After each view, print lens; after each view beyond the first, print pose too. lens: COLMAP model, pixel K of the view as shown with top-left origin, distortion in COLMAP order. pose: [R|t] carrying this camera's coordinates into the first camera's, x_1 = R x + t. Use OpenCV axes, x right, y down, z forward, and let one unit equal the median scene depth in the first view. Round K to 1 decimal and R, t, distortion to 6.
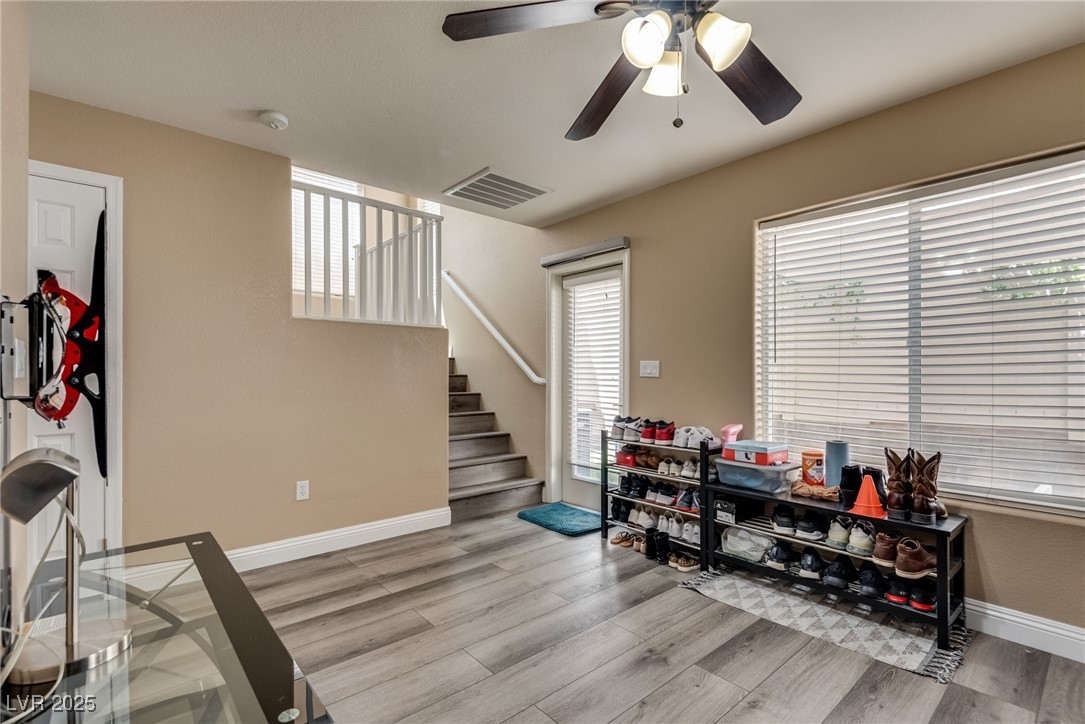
lens RADIAL K [[497.6, 0, 540.0], [0, 497.6, 369.7], [0, 0, 1]] dist [0.018093, -0.002862]
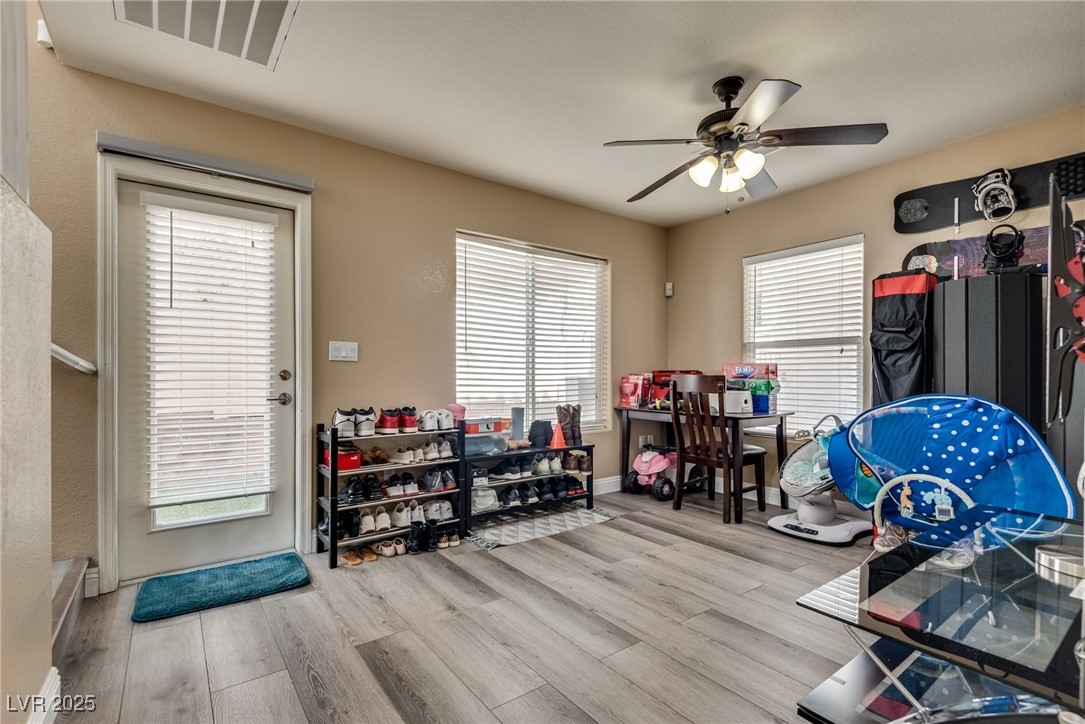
lens RADIAL K [[497.6, 0, 537.7], [0, 497.6, 370.5], [0, 0, 1]] dist [0.018093, -0.002862]
pose [[0.070966, 0.008640, 0.997441, -0.824312], [-0.008668, 0.999930, -0.008045, 0.047749], [-0.997441, -0.008075, 0.071036, 0.834897]]
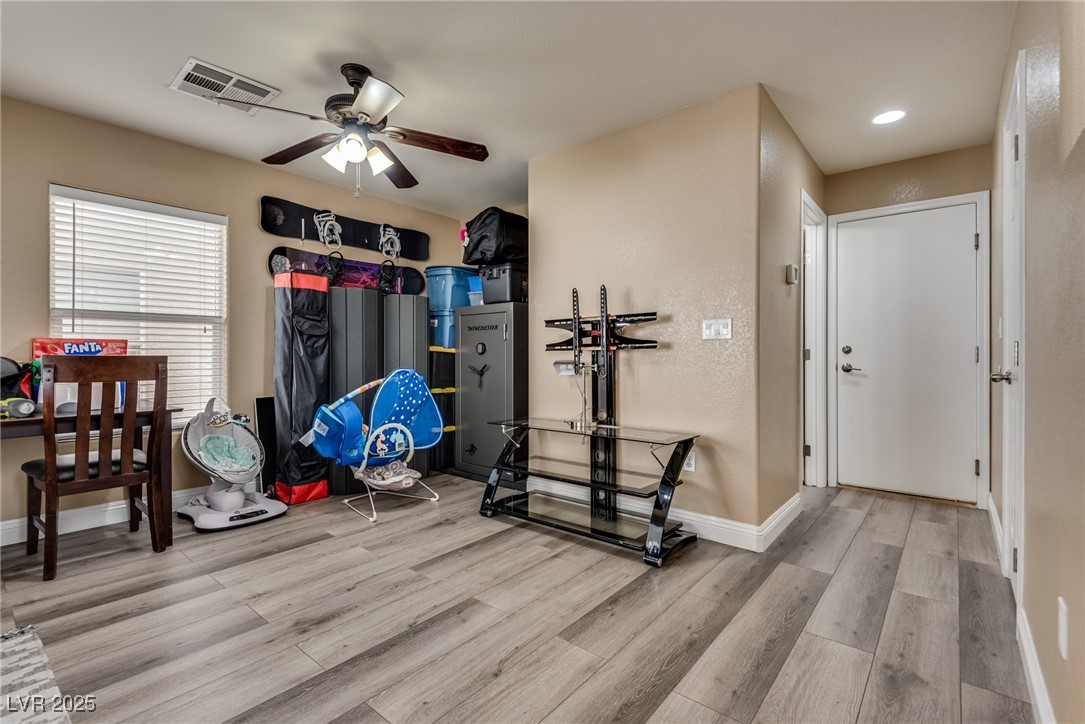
lens RADIAL K [[497.6, 0, 540.4], [0, 497.6, 352.1], [0, 0, 1]] dist [0.018093, -0.002862]
pose [[-0.986090, -0.000991, -0.166207, -0.040820], [0.000897, 0.999936, -0.011286, 0.049583], [0.166207, -0.011278, -0.986026, 1.560518]]
